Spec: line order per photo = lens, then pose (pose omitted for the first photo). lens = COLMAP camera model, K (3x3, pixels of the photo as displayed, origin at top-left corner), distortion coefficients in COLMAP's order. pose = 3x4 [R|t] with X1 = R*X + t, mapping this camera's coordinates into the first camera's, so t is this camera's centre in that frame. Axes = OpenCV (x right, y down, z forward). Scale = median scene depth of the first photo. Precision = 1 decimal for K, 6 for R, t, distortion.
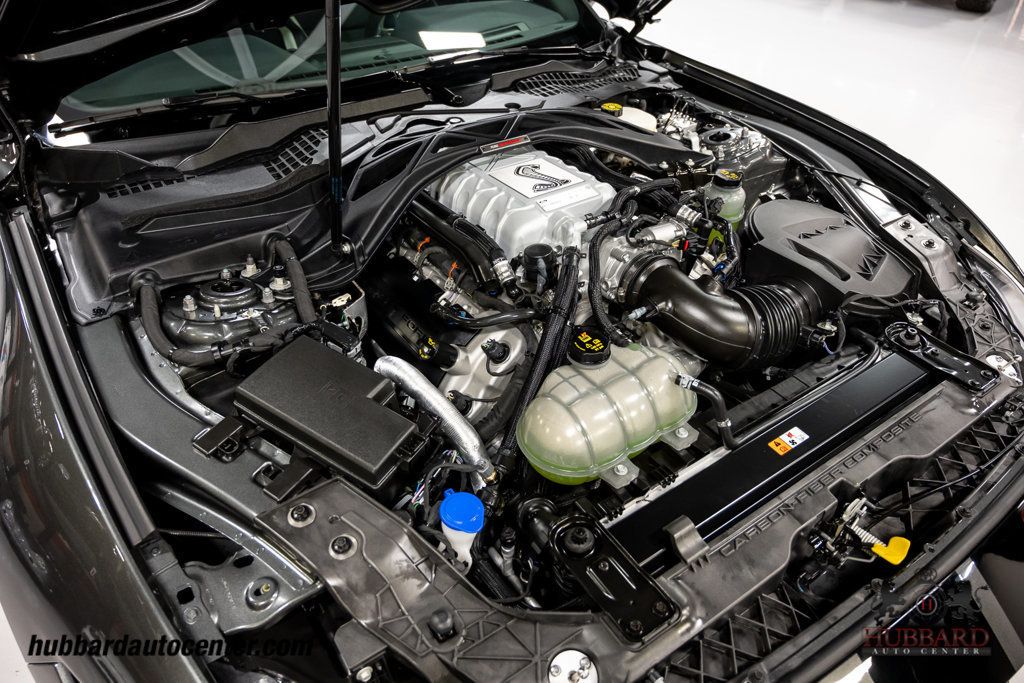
lens RADIAL K [[679.3, 0, 506.2], [0, 679.3, 347.6], [0, 0, 1]] dist [-0.009965, 0.004261]
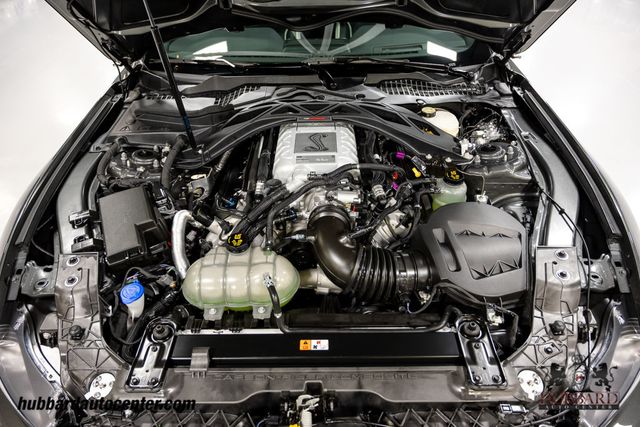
lens RADIAL K [[424.5, 0, 317.9], [0, 424.5, 215.1], [0, 0, 1]] dist [-0.009965, 0.004261]
pose [[0.822649, 0.341512, -0.454552, 0.616489], [-0.334237, 0.937247, 0.099266, -0.197187], [0.459928, 0.070267, 0.885172, 0.089308]]
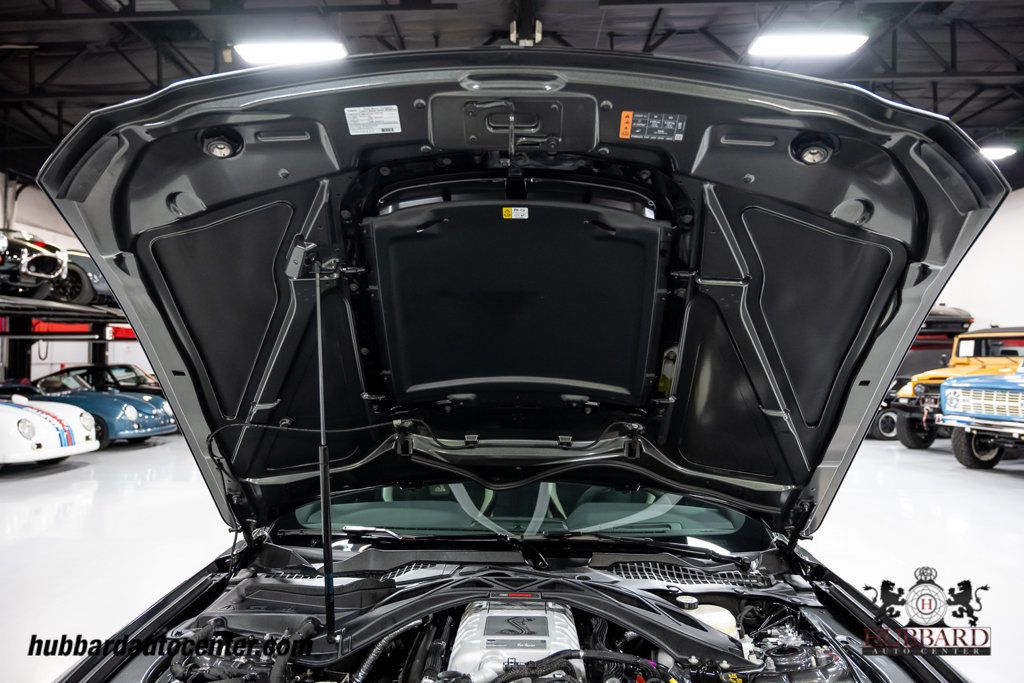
lens RADIAL K [[732.1, 0, 508.5], [0, 732.1, 340.1], [0, 0, 1]] dist [-0.003956, -0.004604]
pose [[0.811454, -0.024251, -0.583913, 0.777400], [-0.366620, 0.756962, -0.540924, 0.048662], [0.455117, 0.653009, 0.605349, -0.034010]]
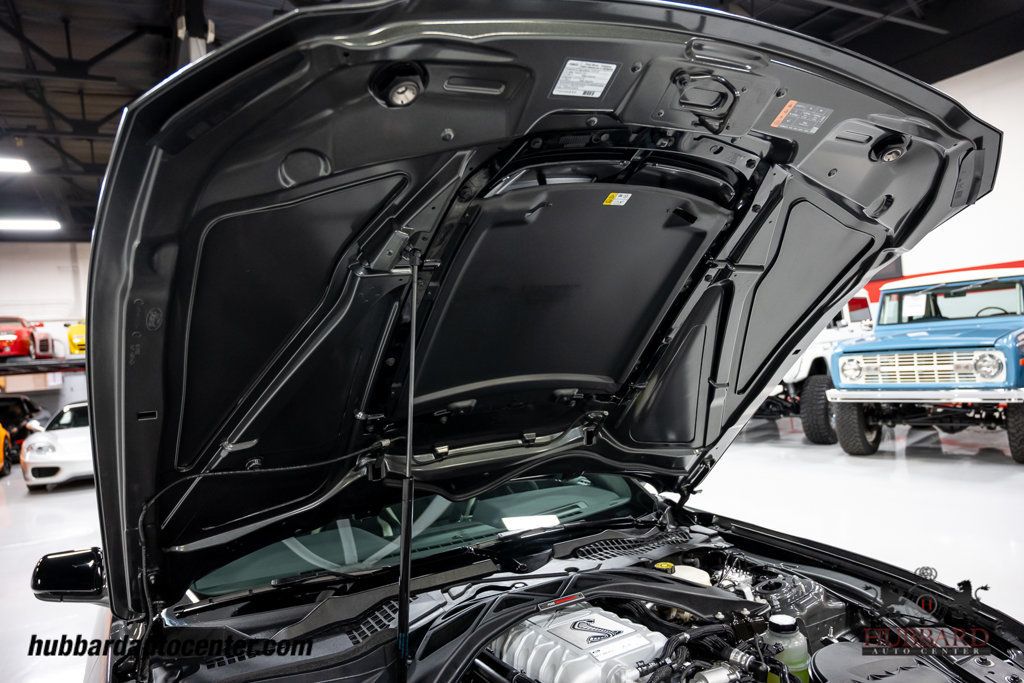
lens RADIAL K [[679.3, 0, 512.4], [0, 679.3, 344.3], [0, 0, 1]] dist [-0.009965, 0.004261]
pose [[0.990285, -0.096764, -0.099864, 0.076158], [0.010809, 0.769556, -0.638488, 0.087065], [0.138634, 0.631205, 0.763126, -0.121625]]
